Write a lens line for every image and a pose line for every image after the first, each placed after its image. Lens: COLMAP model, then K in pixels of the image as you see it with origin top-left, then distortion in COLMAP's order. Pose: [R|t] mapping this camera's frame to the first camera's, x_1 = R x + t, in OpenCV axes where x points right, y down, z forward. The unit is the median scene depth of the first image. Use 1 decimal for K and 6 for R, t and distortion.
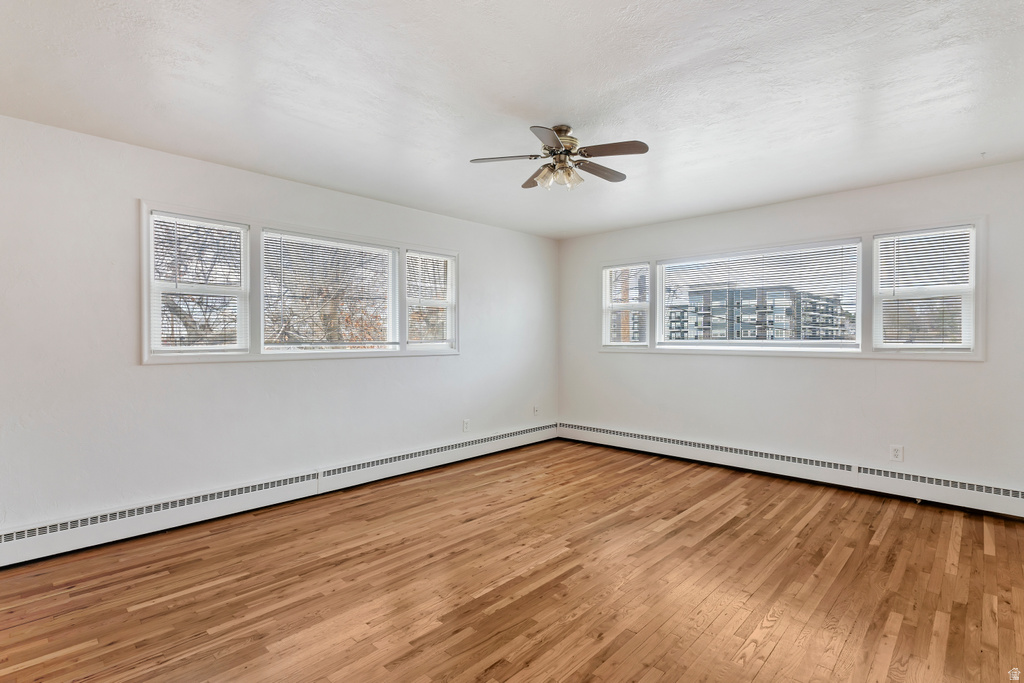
lens RADIAL K [[496.8, 0, 510.2], [0, 496.8, 347.4], [0, 0, 1]] dist [0.001700, -0.000233]
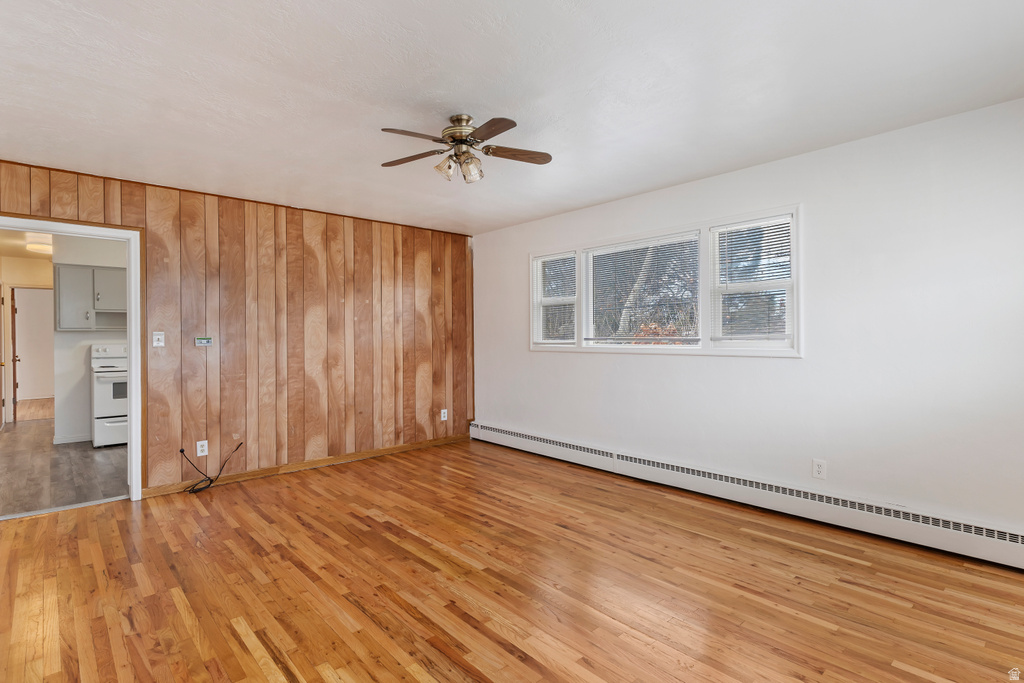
lens RADIAL K [[505.5, 0, 508.3], [0, 505.5, 334.7], [0, 0, 1]] dist [0.001602, -0.000011]
pose [[-0.079791, -0.001674, -0.996810, 0.864179], [-0.011904, 0.999929, -0.000727, -0.016495], [0.996741, 0.011808, -0.079805, 0.938817]]
